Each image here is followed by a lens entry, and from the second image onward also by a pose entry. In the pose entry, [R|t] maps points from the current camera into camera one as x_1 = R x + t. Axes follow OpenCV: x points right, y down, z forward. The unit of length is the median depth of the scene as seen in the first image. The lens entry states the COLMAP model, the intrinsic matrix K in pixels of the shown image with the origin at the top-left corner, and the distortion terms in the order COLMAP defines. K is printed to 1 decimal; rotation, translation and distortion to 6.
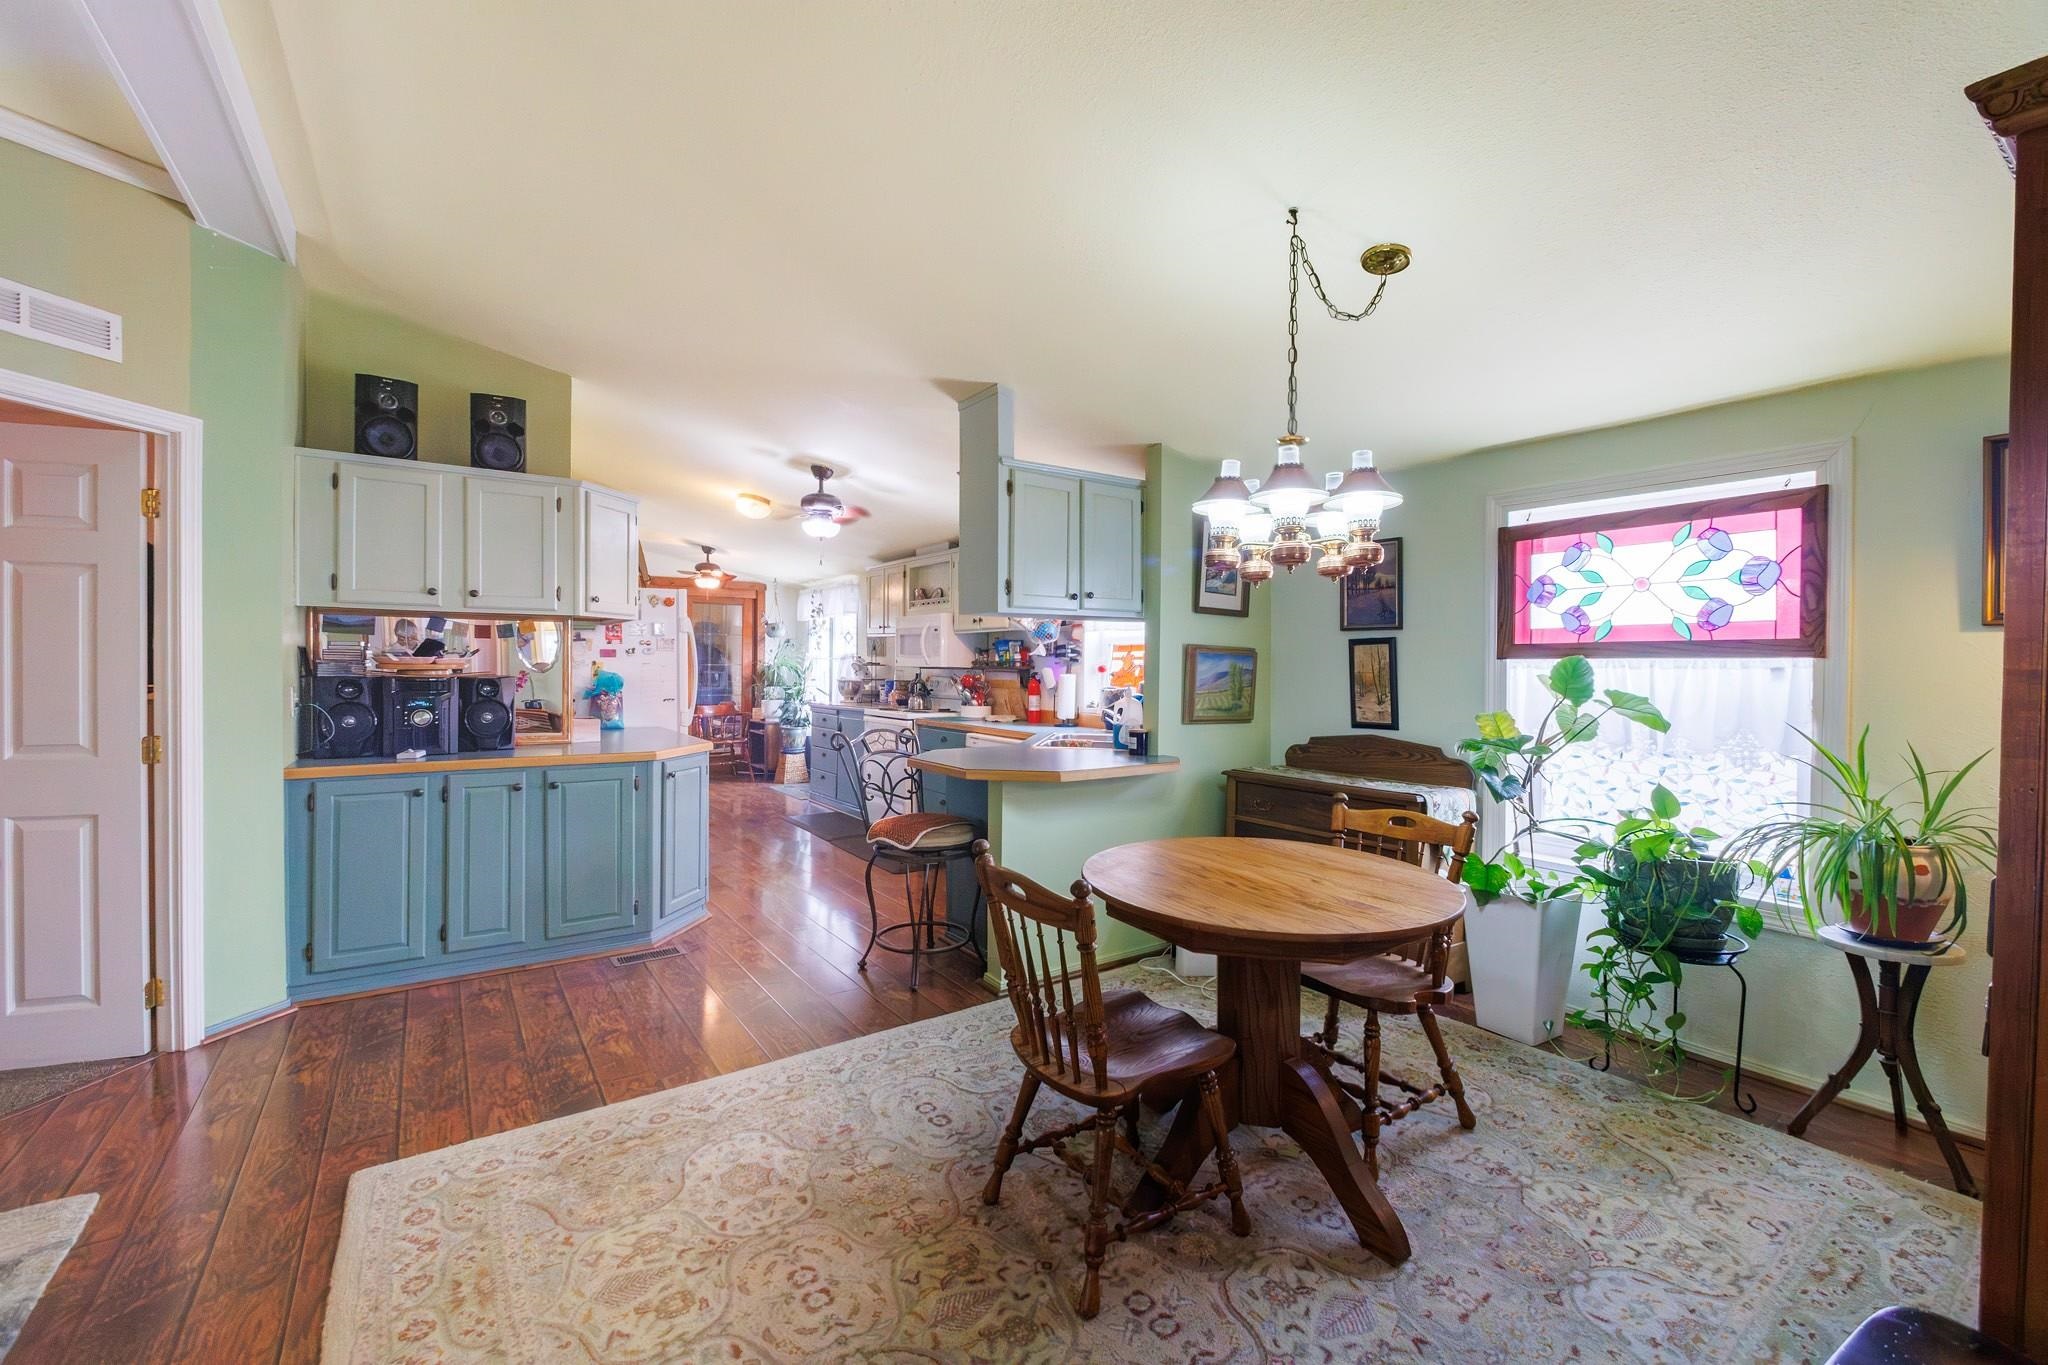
lens RADIAL K [[849.1, 0, 1022.7], [0, 849.1, 668.0], [0, 0, 1]] dist [0.003129, 0.000144]
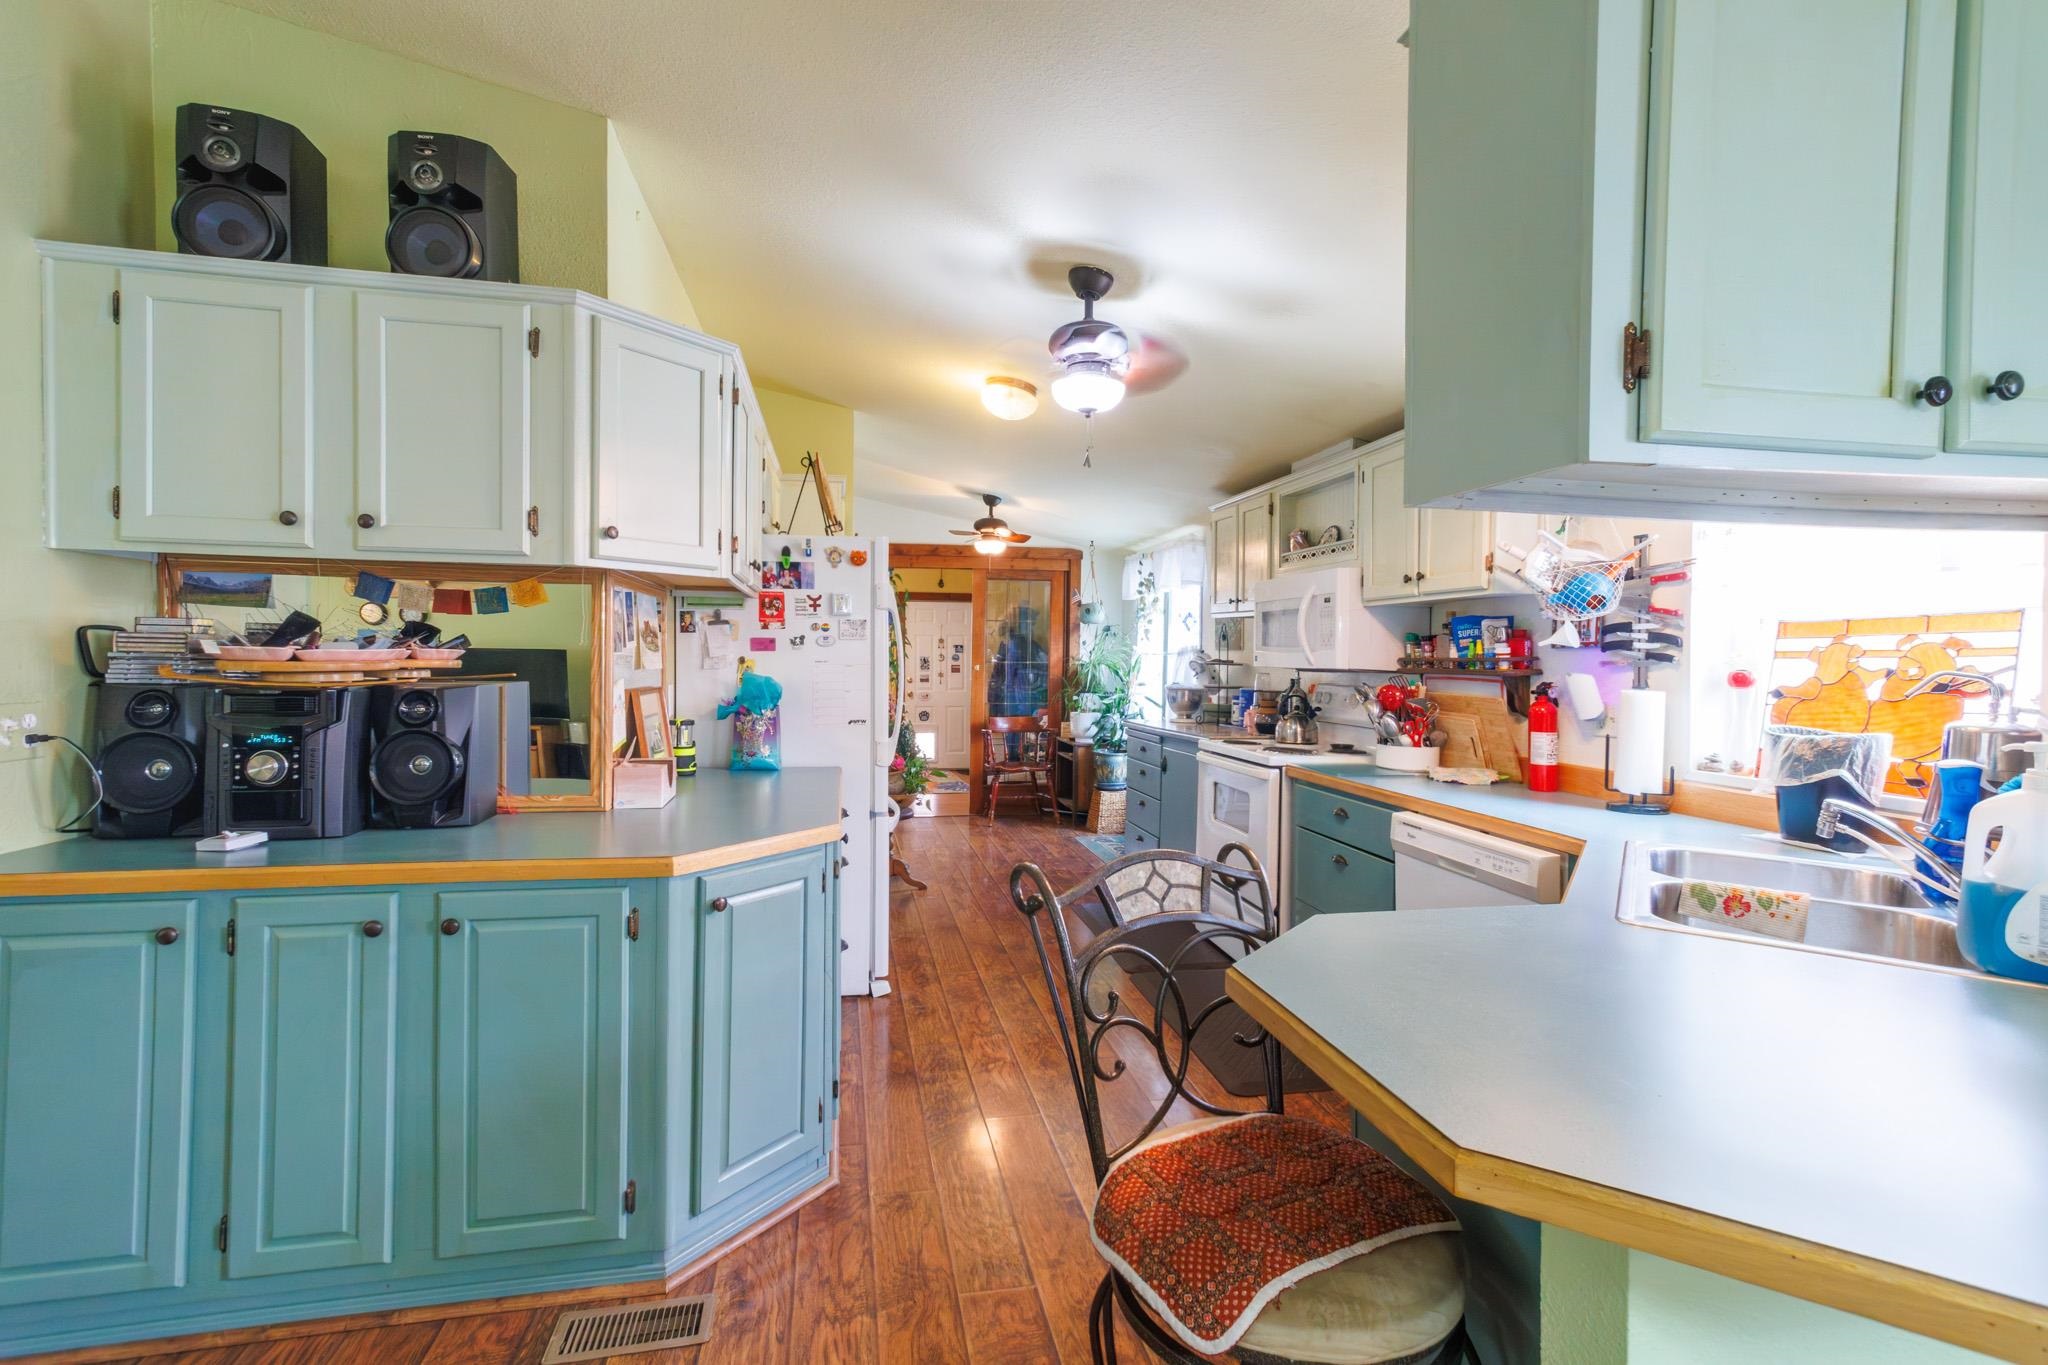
lens RADIAL K [[925.7, 0, 1025.4], [0, 925.7, 667.9], [0, 0, 1]] dist [0.002723, -0.001446]
pose [[0.913960, 0.008232, -0.405721, -0.040877], [-0.006776, 0.999964, 0.005027, -0.003877], [0.405748, -0.001845, 0.913983, 0.412001]]
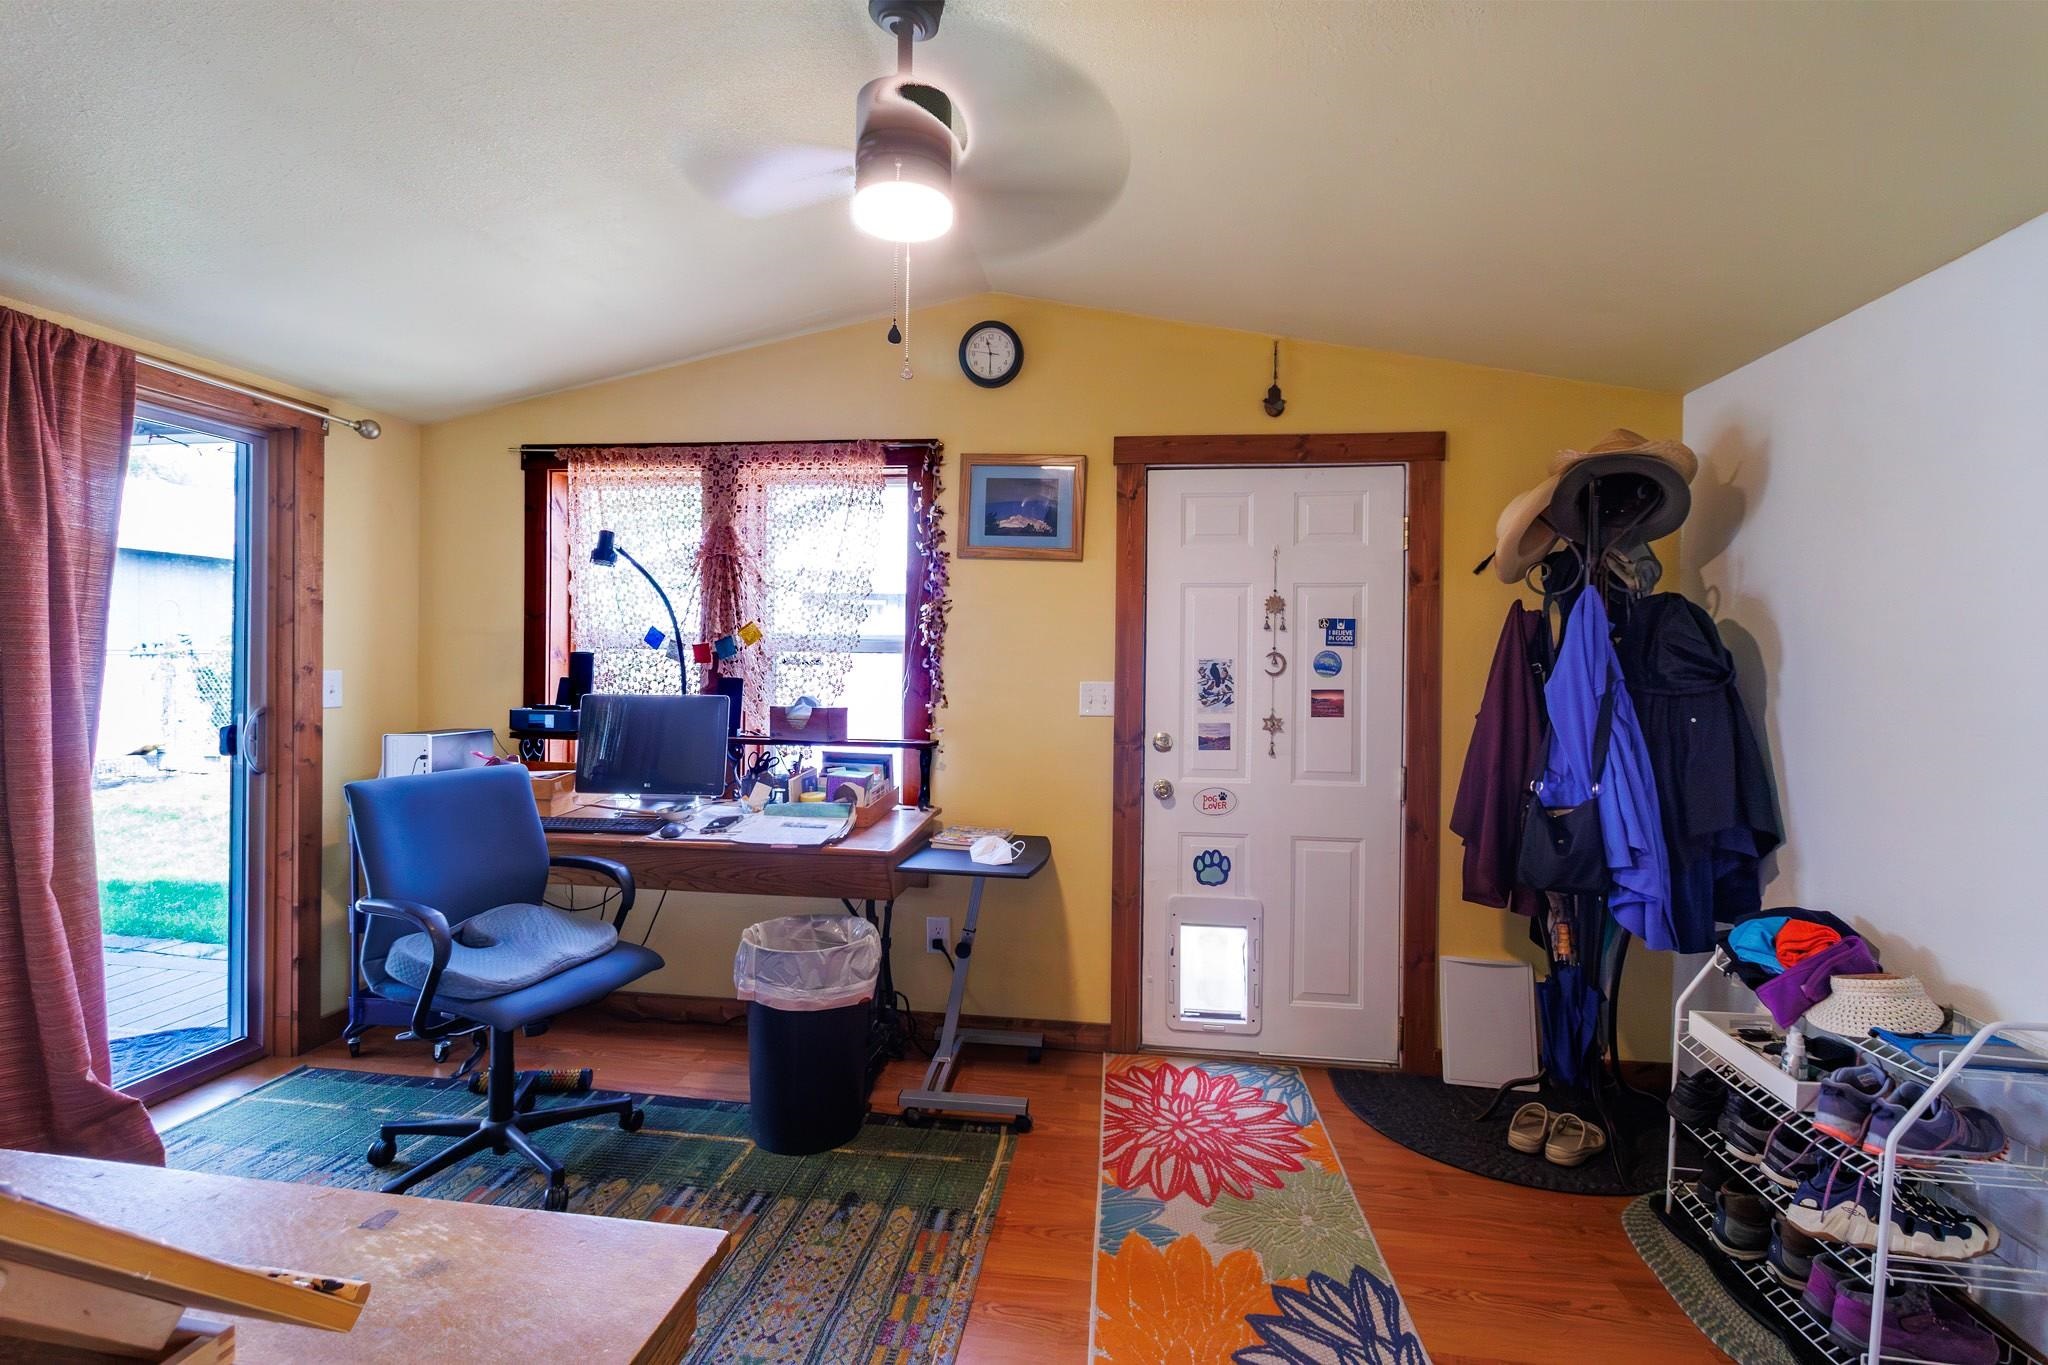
lens RADIAL K [[925.7, 0, 1023.6], [0, 925.7, 668.1], [0, 0, 1]] dist [0.002723, -0.001446]
pose [[0.724161, 0.010333, -0.689554, -0.635136], [-0.008427, 0.999946, 0.006134, -0.012835], [0.689579, 0.001369, 0.724209, 1.465824]]
